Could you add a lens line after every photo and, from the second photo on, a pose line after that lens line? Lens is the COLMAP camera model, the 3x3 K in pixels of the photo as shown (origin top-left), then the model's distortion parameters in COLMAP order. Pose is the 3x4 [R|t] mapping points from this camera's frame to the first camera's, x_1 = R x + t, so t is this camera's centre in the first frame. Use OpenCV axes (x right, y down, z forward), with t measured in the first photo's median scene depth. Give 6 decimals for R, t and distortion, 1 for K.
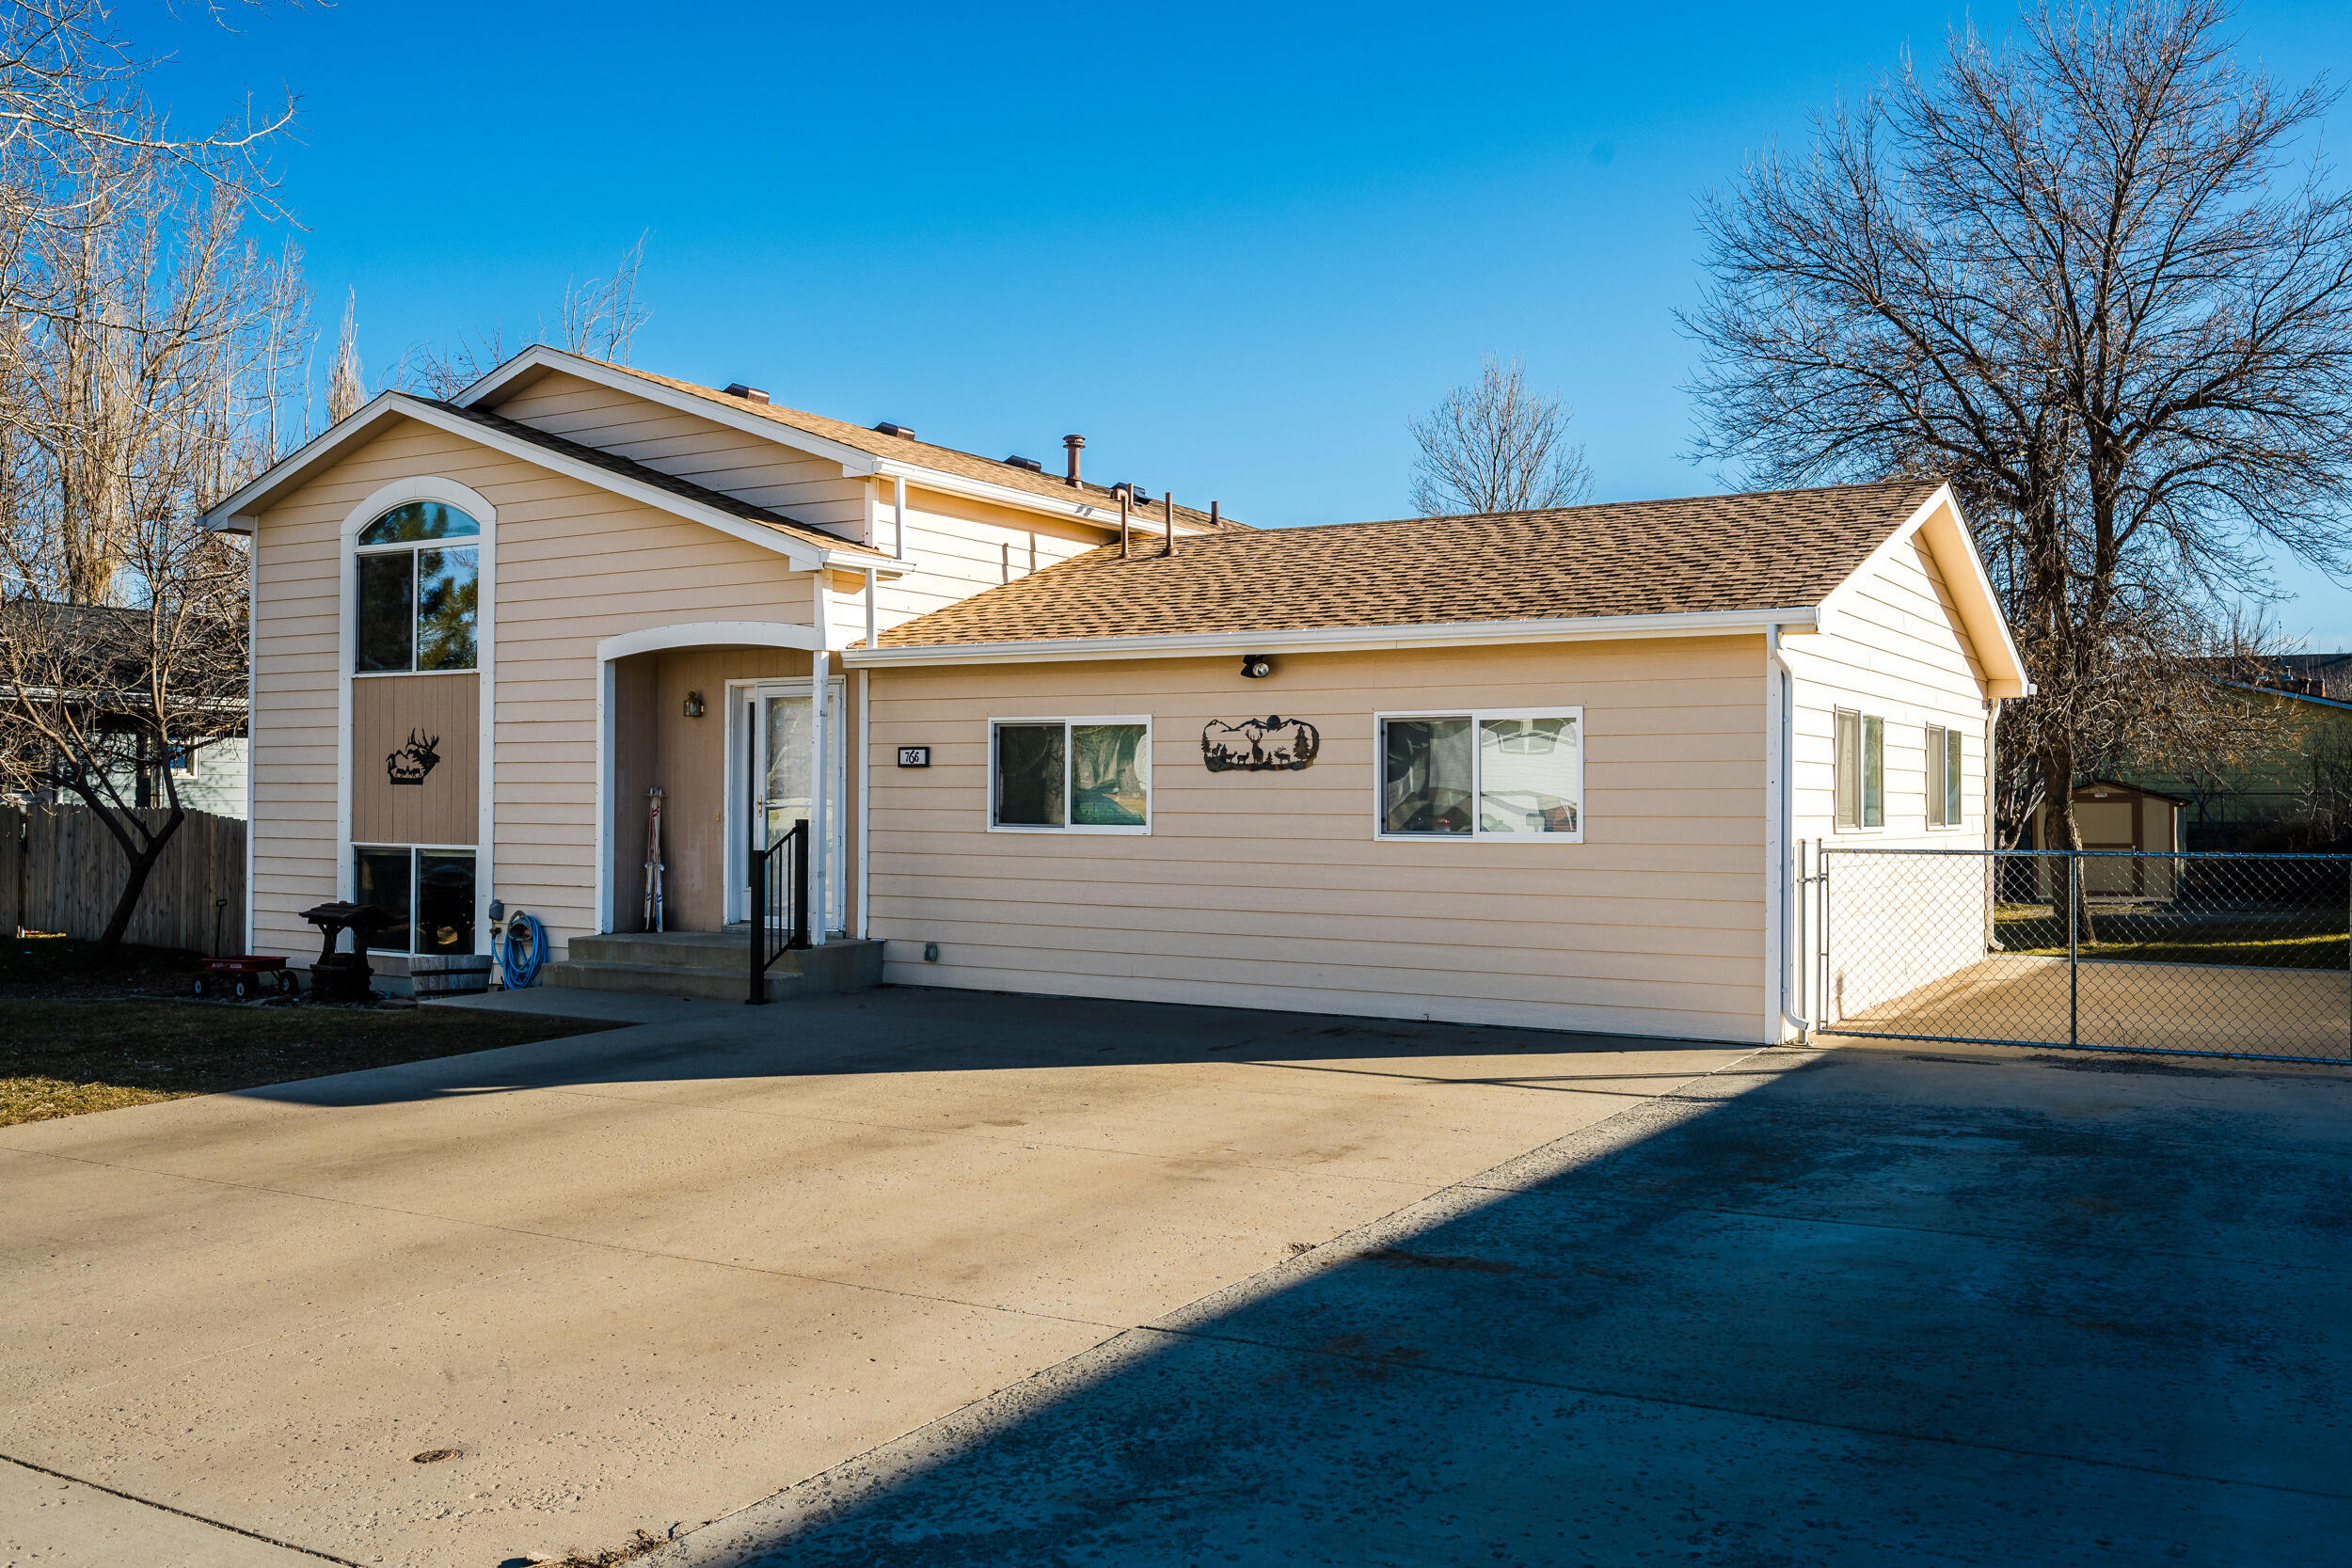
lens RADIAL K [[1988.3, 0, 1170.2], [0, 1988.3, 787.3], [0, 0, 1]] dist [-0.005205, -0.006970]
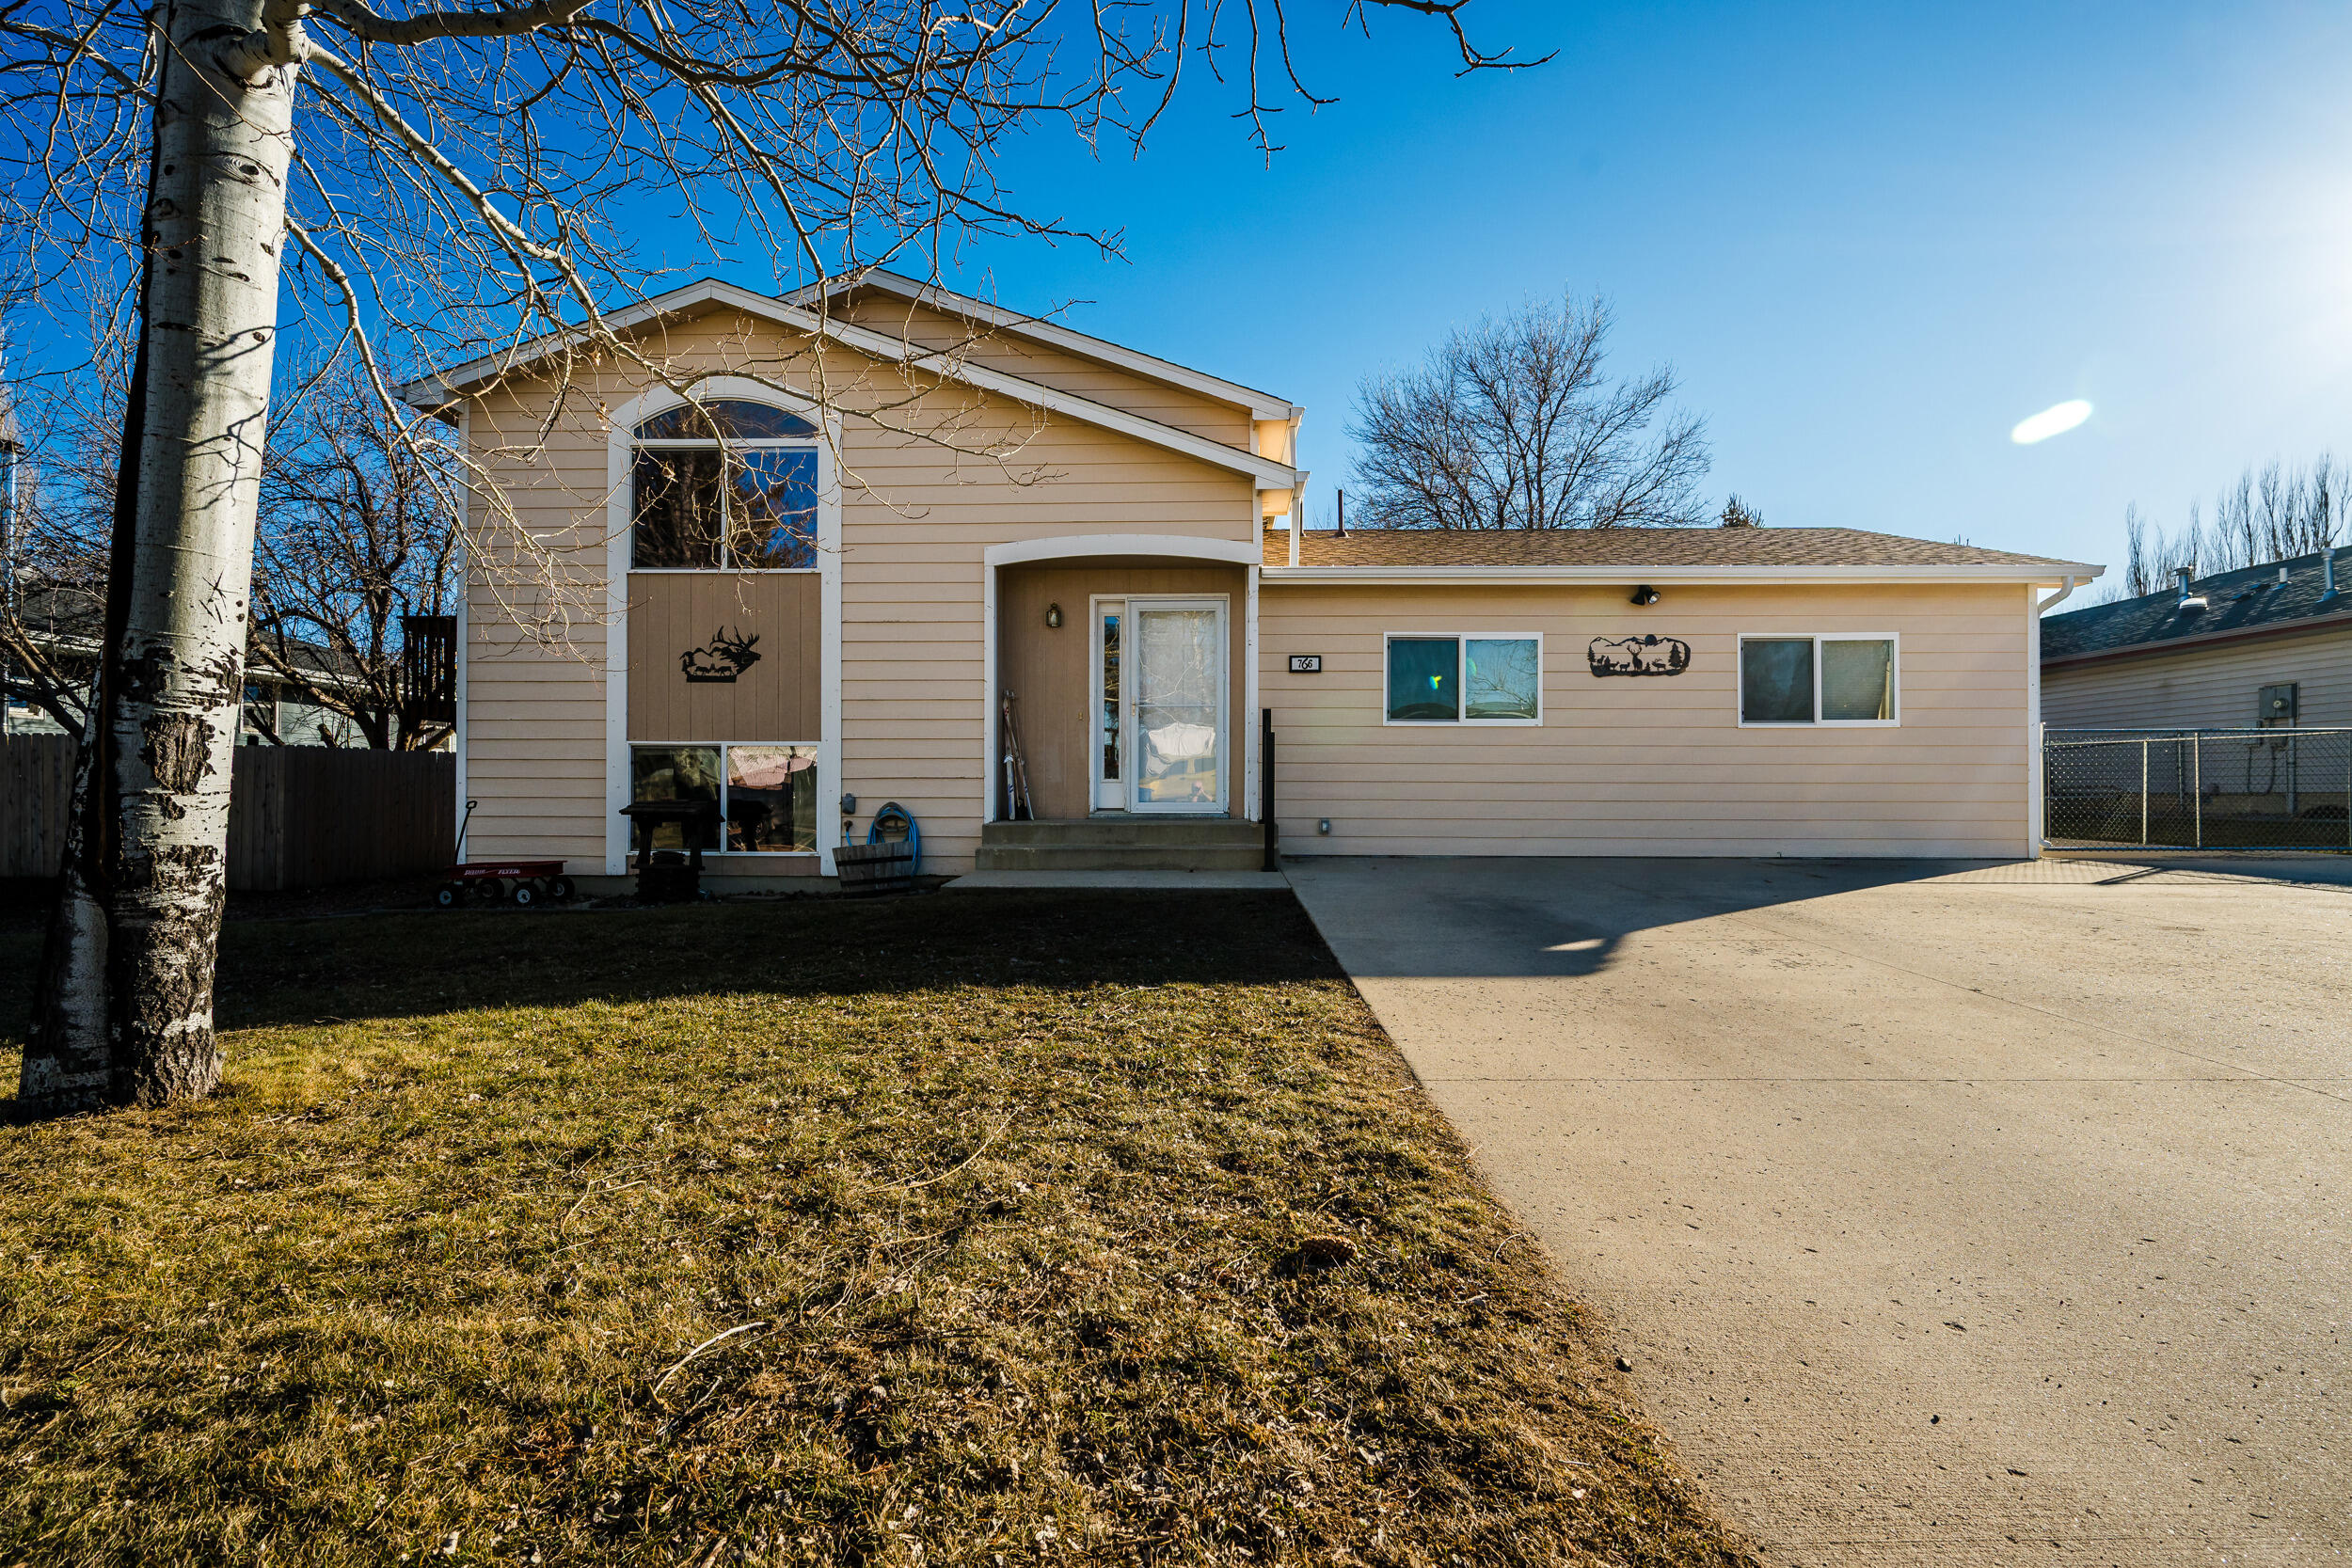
lens RADIAL K [[1077.2, 0, 1187.3], [0, 1077.2, 787.4], [0, 0, 1]] dist [-0.000775, -0.000010]
pose [[0.868114, -0.001530, 0.496362, -0.487668], [-0.000634, 0.999991, 0.004192, 0.053558], [-0.496364, -0.003954, 0.868106, 0.450051]]
